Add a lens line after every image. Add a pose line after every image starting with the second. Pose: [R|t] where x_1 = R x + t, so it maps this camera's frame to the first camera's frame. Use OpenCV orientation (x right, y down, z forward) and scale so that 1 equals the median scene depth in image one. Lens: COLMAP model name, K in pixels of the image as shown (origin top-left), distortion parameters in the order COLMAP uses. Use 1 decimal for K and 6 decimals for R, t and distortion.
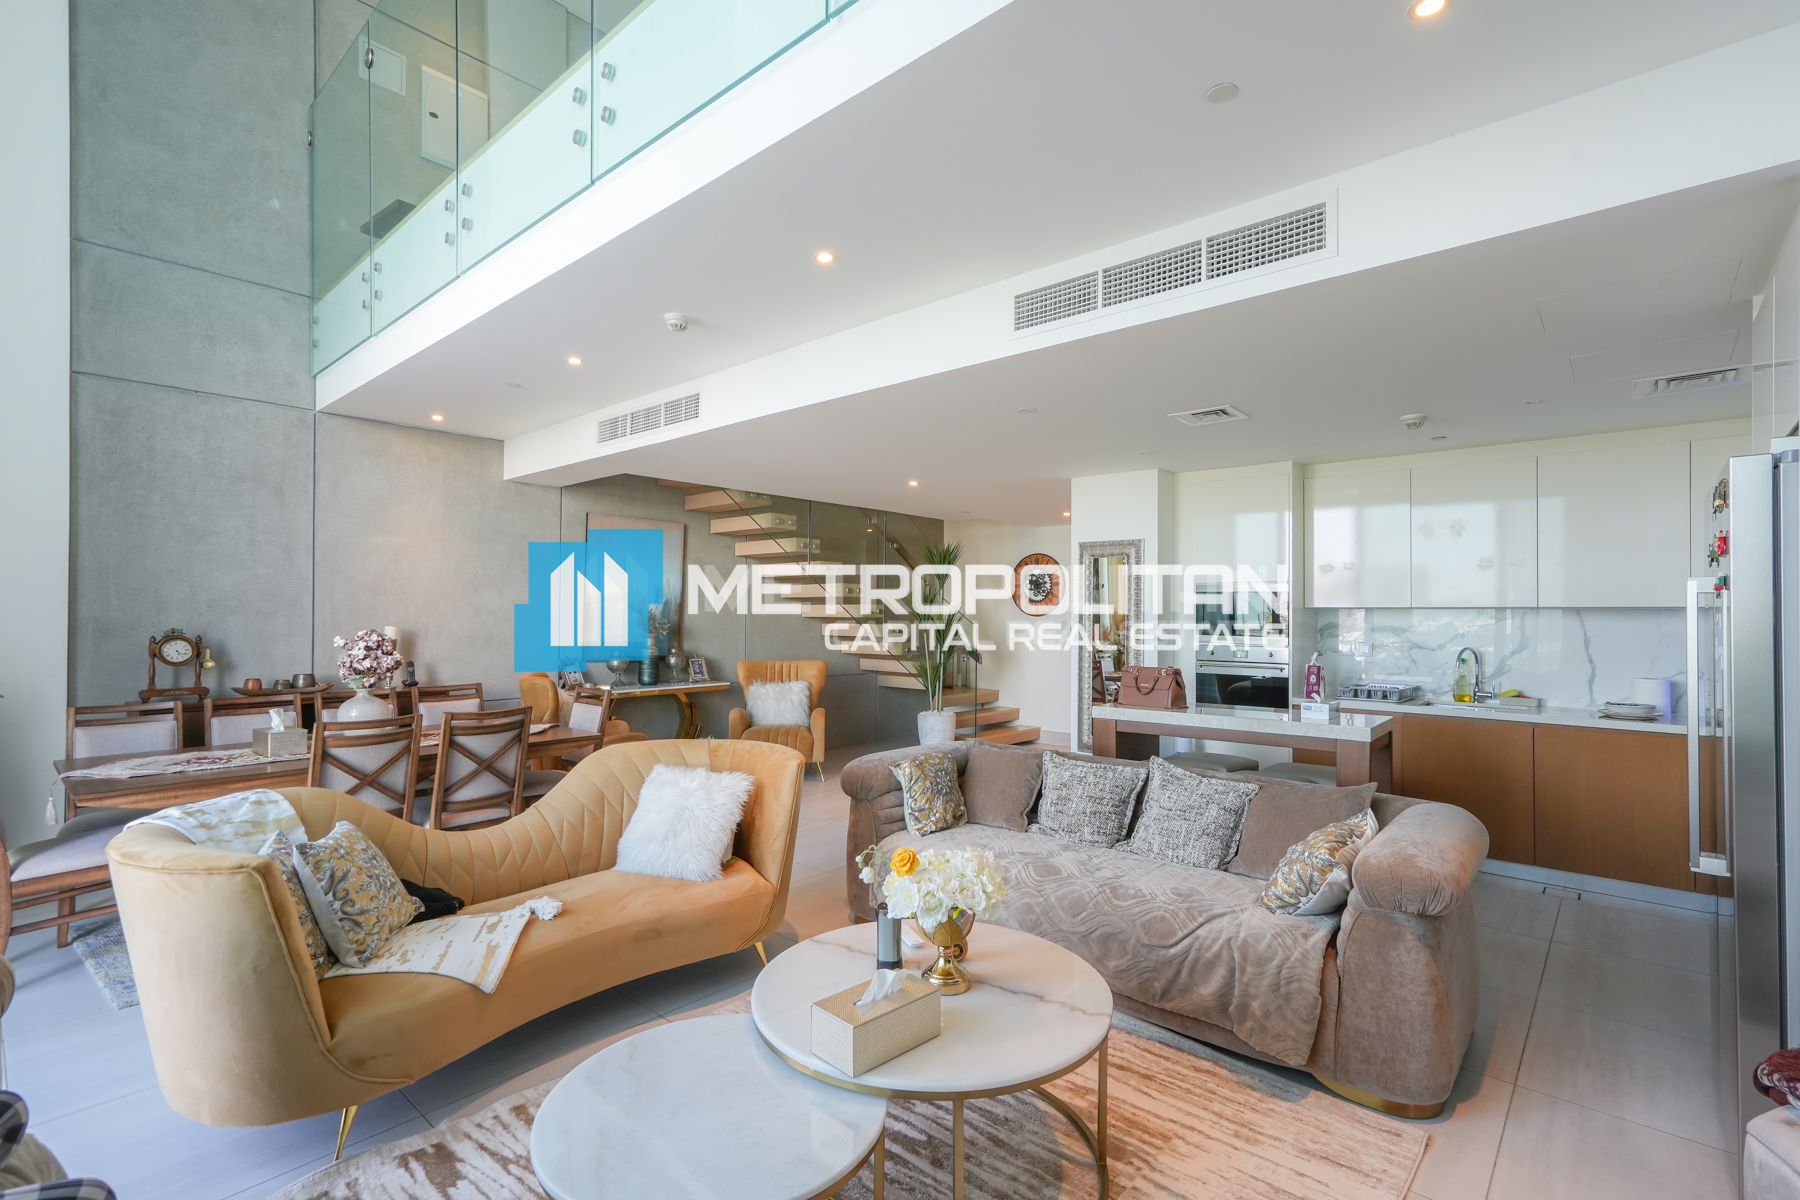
lens RADIAL K [[809.0, 0, 900.0], [0, 809.0, 600.0], [0, 0, 1]] dist [0.035053, 0.000114]
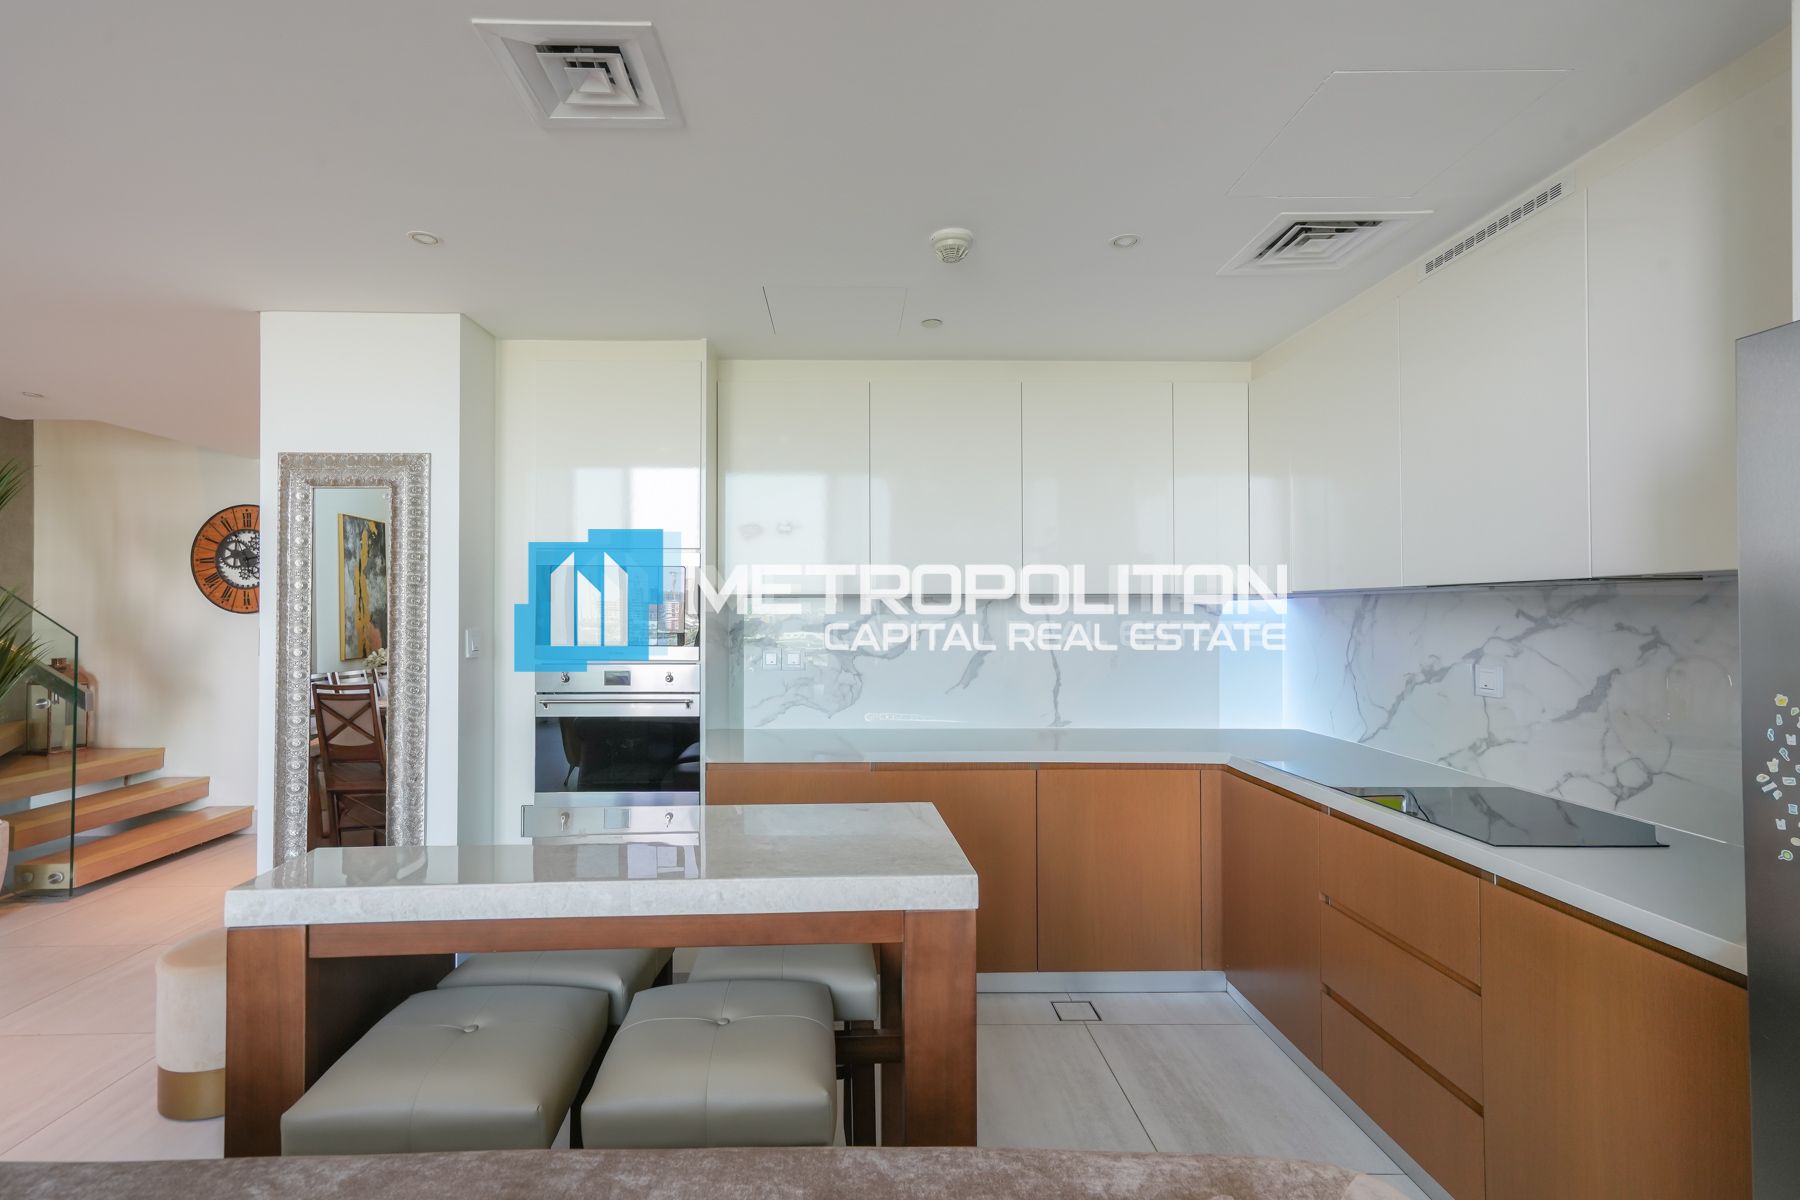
lens RADIAL K [[856.2, 0, 900.0], [0, 856.2, 600.0], [0, 0, 1]] dist [0.000449, -0.000055]
pose [[0.720547, 0.001560, 0.693405, 0.148276], [-0.006093, 0.999973, 0.004082, 0.008979], [-0.693380, -0.007166, 0.720537, 0.435976]]
